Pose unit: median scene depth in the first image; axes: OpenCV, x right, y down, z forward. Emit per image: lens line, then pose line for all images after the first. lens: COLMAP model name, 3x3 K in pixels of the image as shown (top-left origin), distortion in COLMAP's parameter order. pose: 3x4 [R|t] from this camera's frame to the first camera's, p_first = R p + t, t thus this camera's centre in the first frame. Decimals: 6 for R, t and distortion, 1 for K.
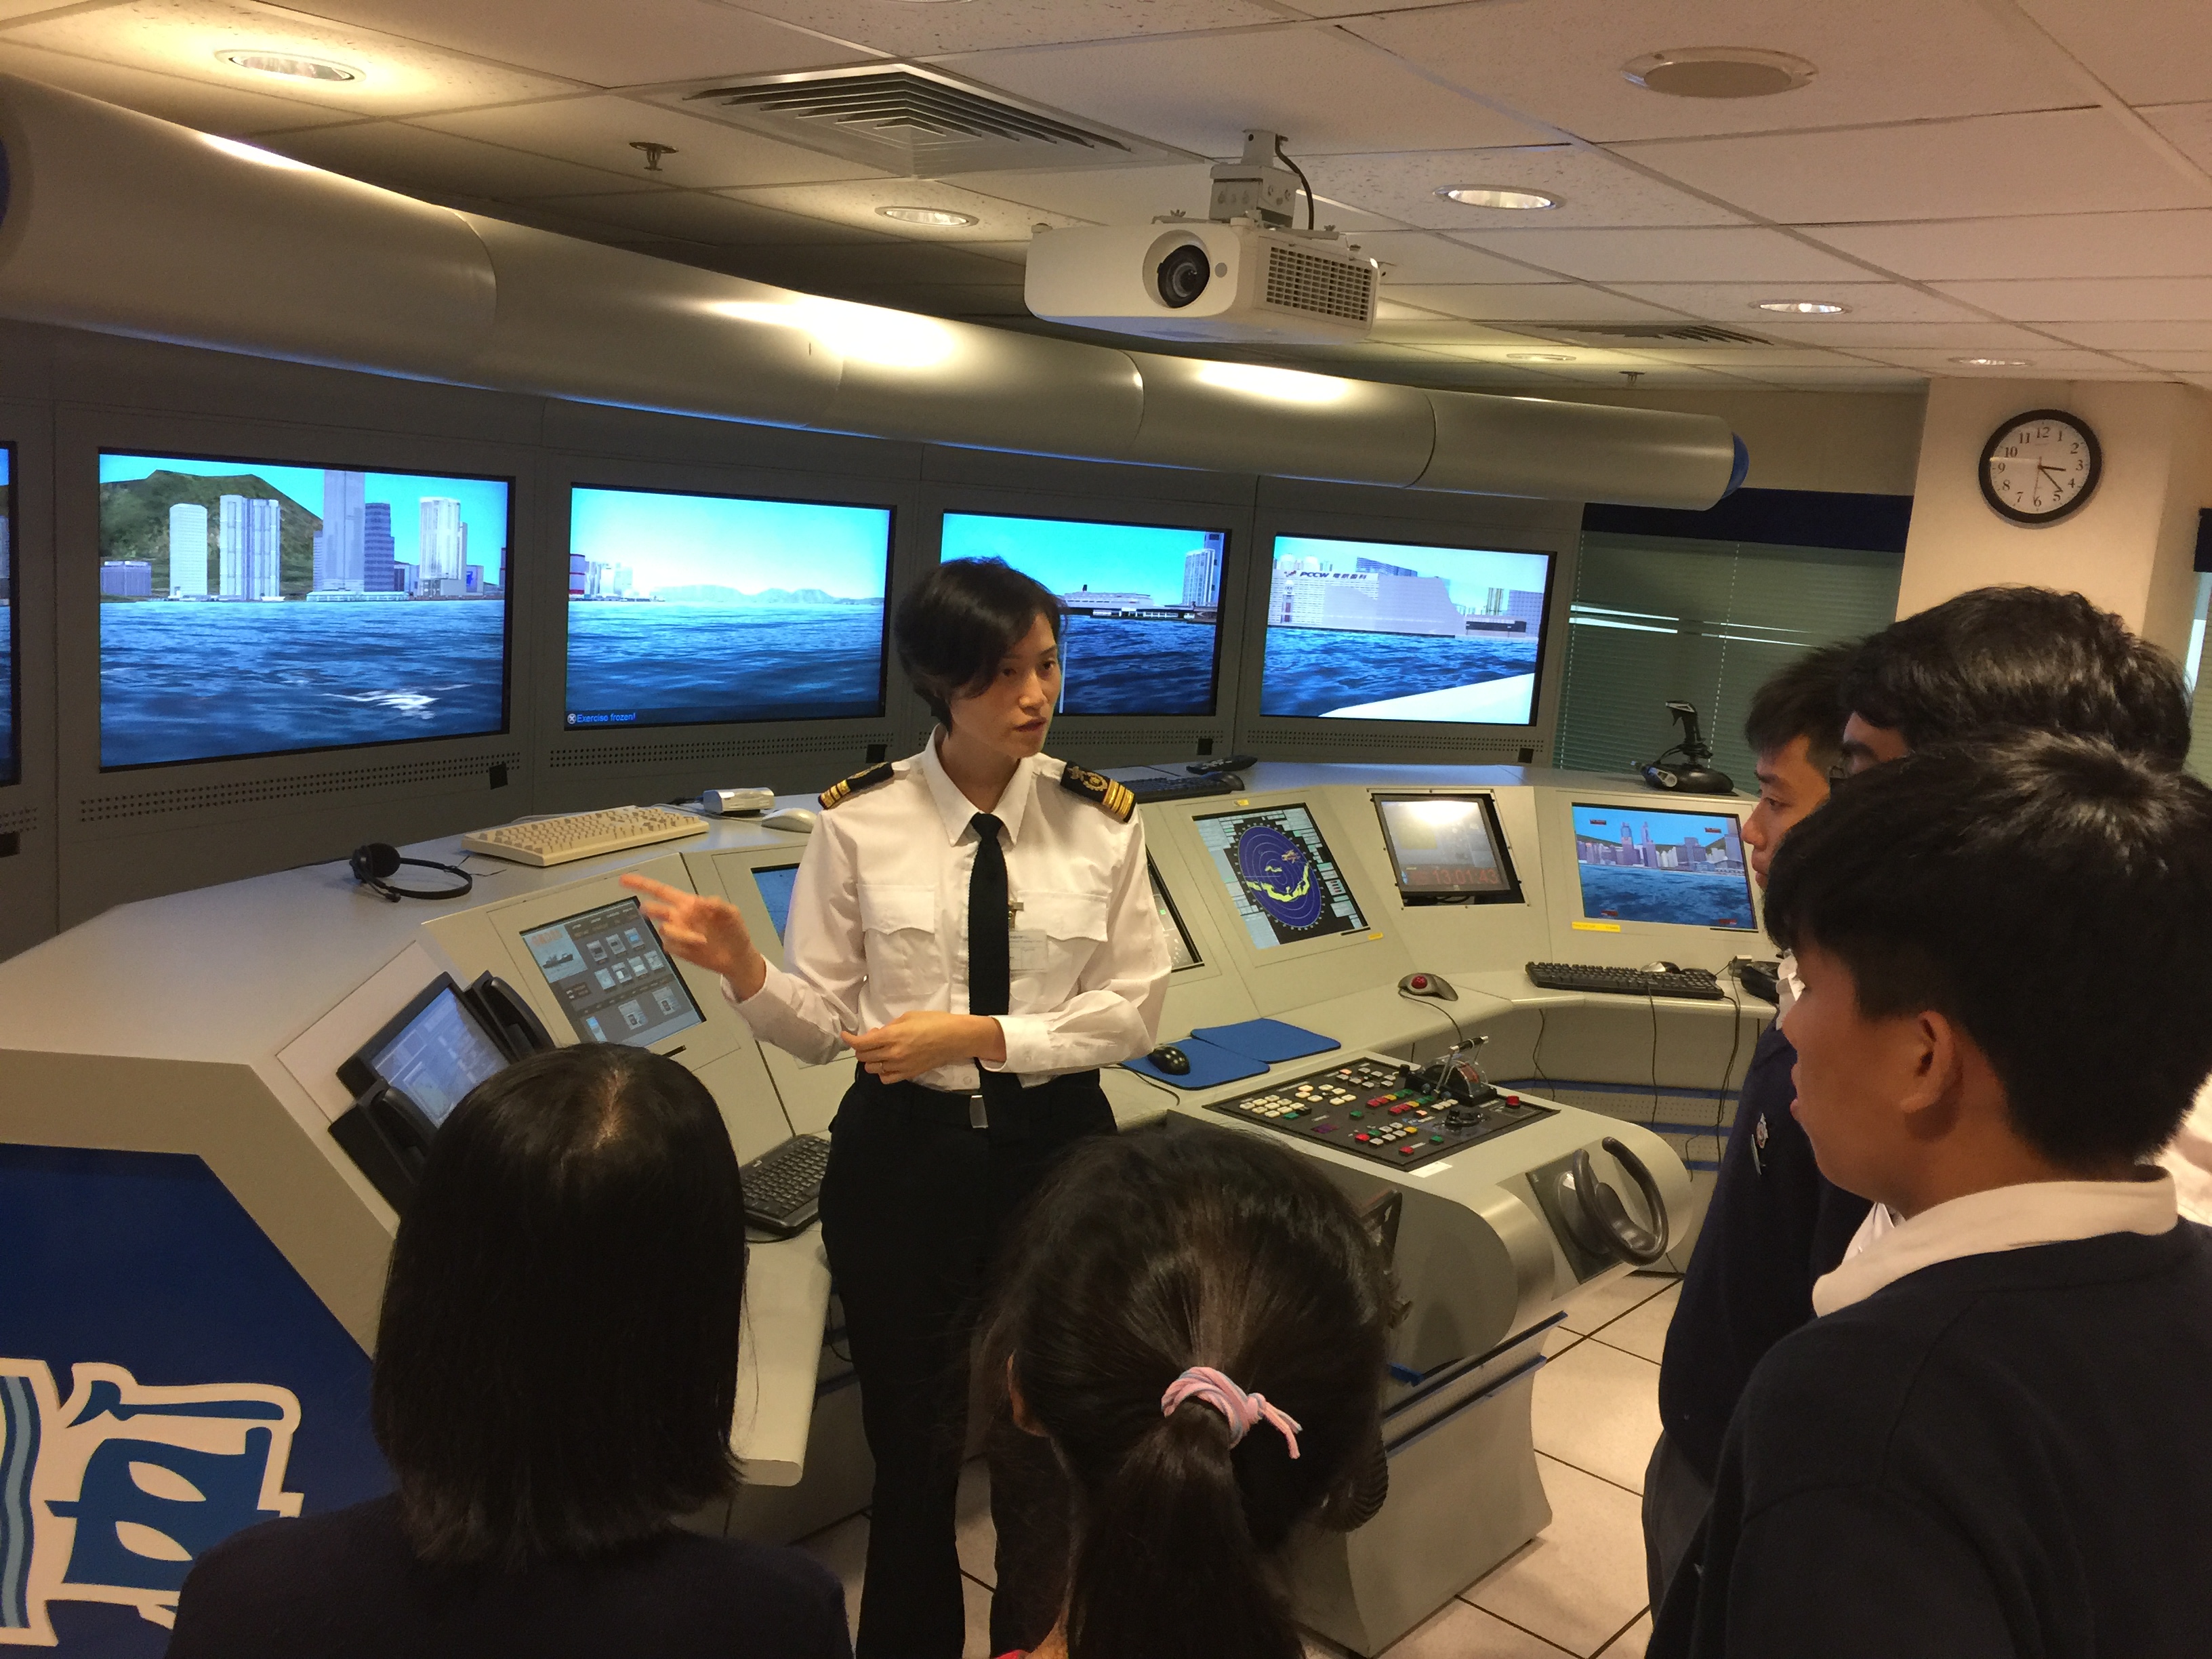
lens RADIAL K [[1900.2, 0, 1117.0], [0, 1900.2, 804.0], [0, 0, 1]] dist [0.071666, -0.075298]
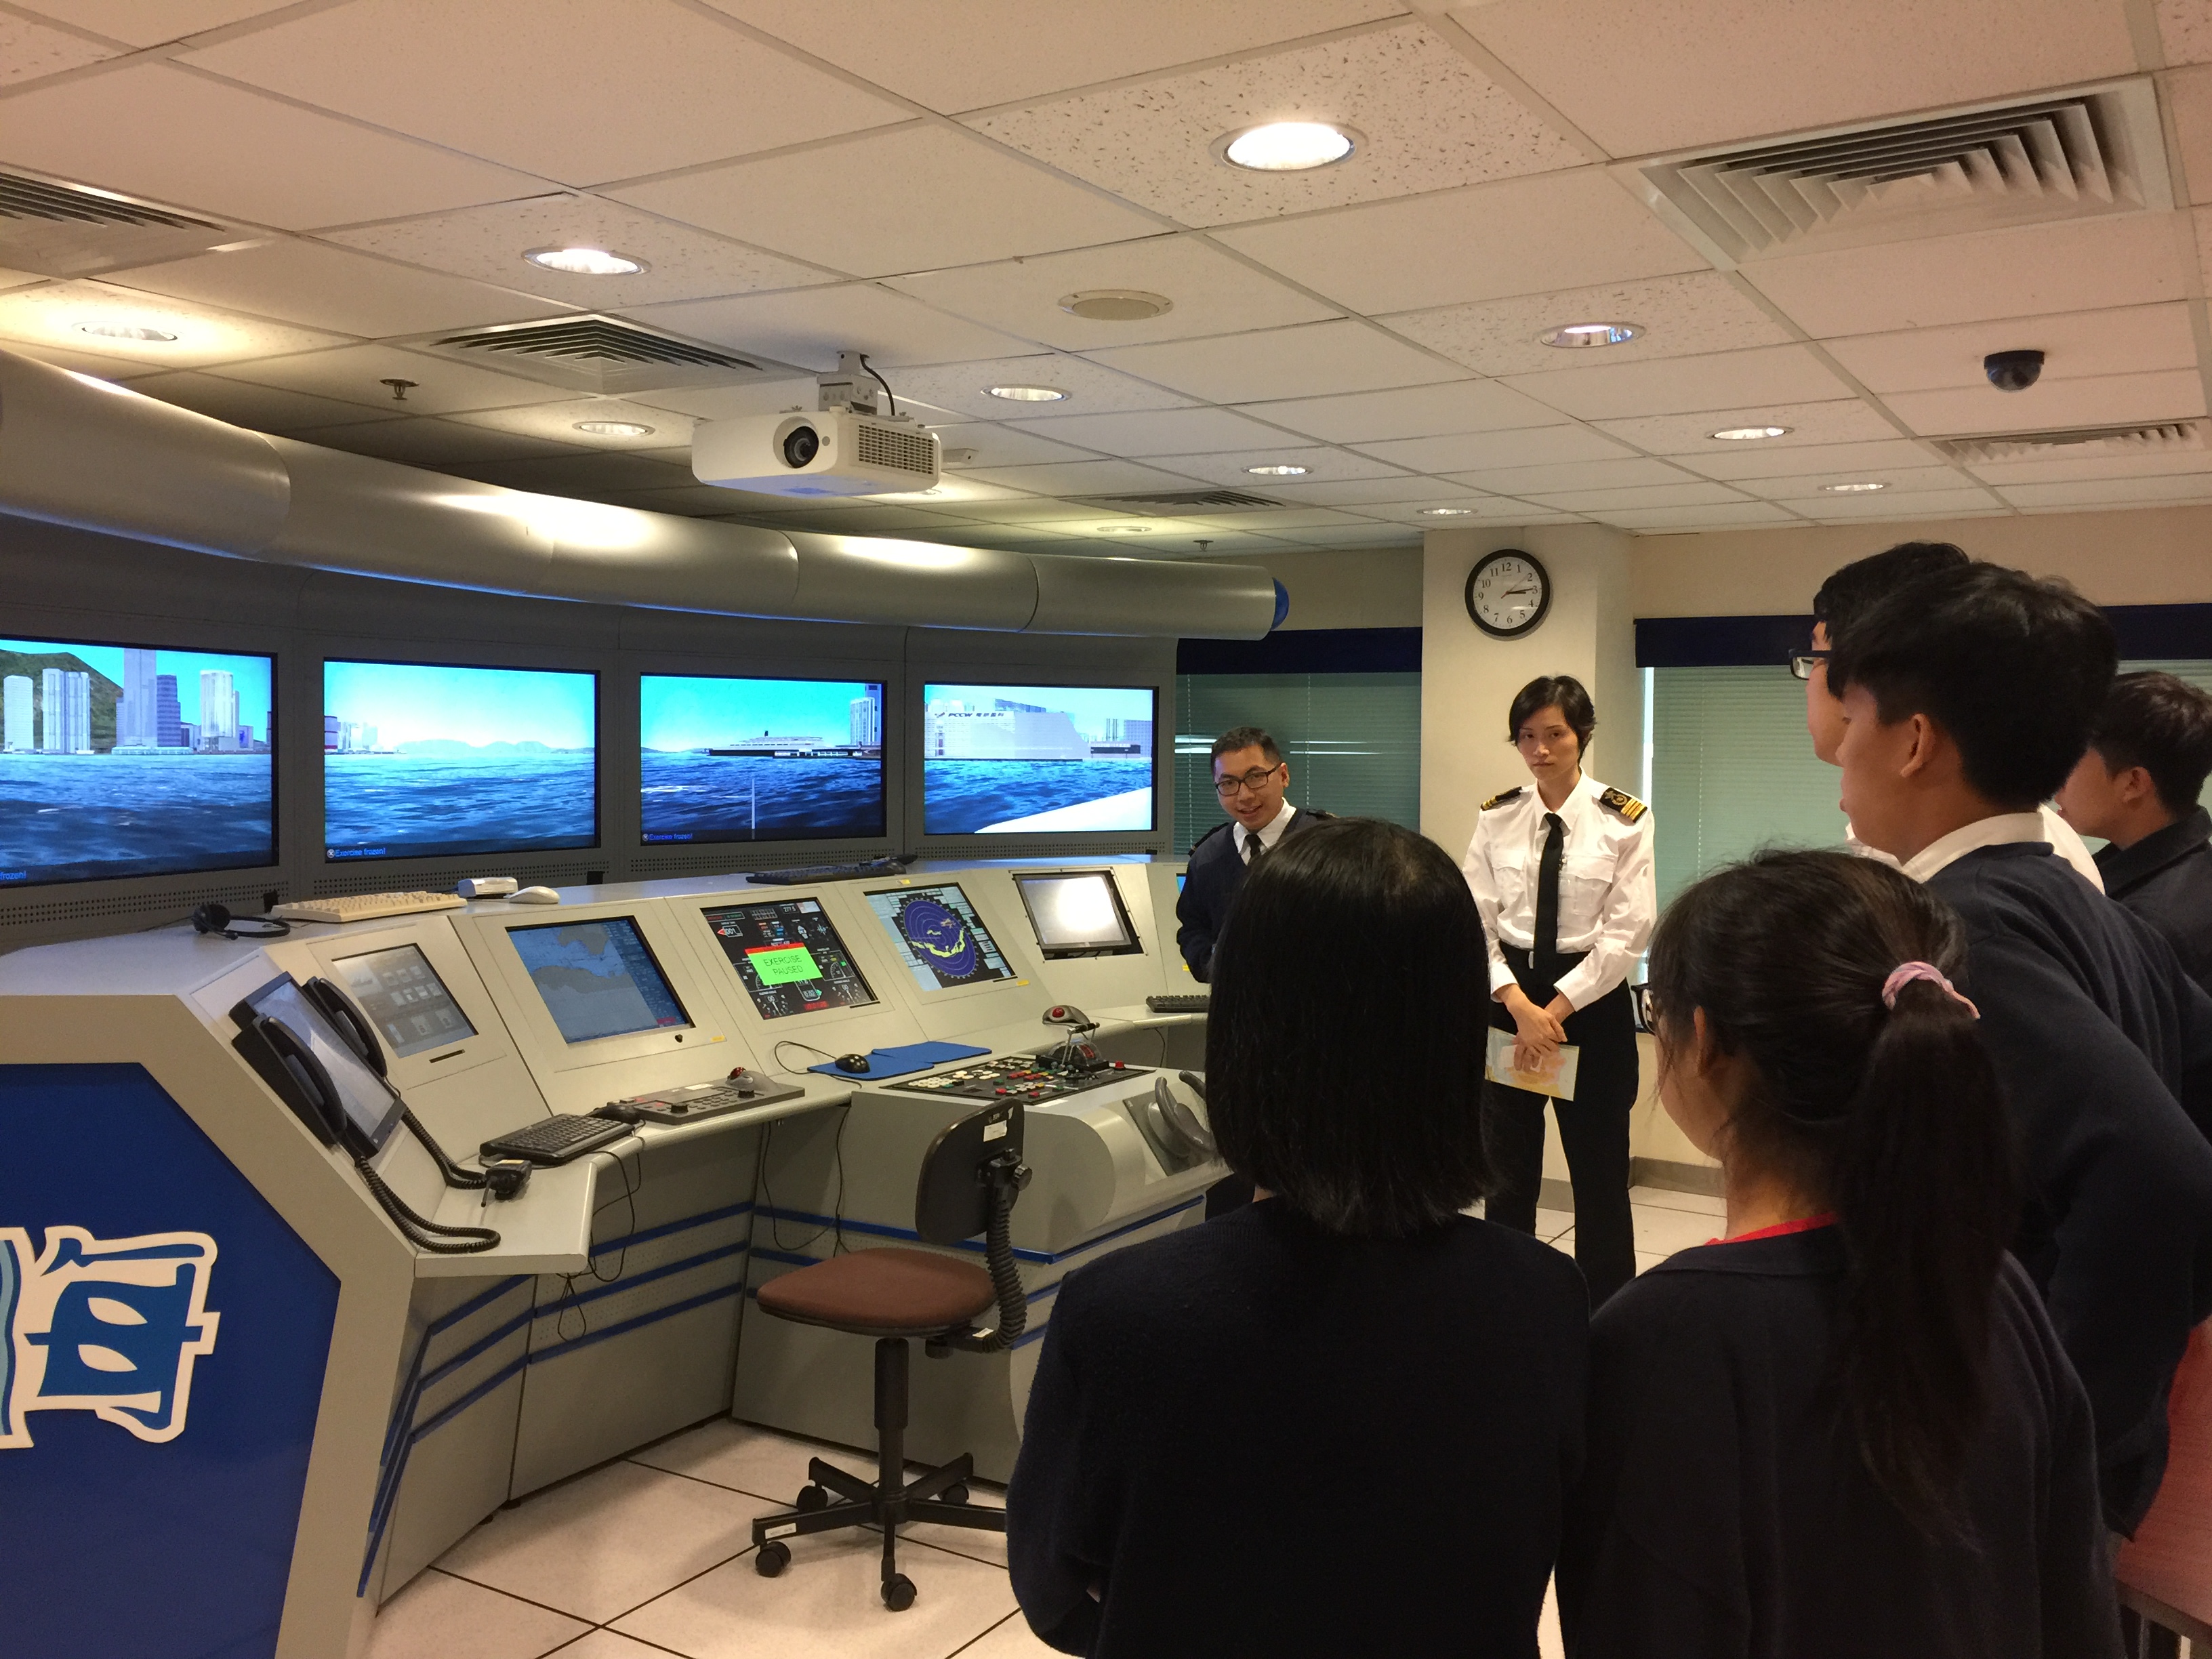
lens RADIAL K [[1900.2, 0, 1117.0], [0, 1900.2, 804.0], [0, 0, 1]] dist [0.071666, -0.075298]
pose [[0.985142, -0.074787, 0.154602, 0.016938], [0.092258, 0.989740, -0.109103, 0.113852], [-0.144856, 0.121745, 0.981934, -0.283751]]
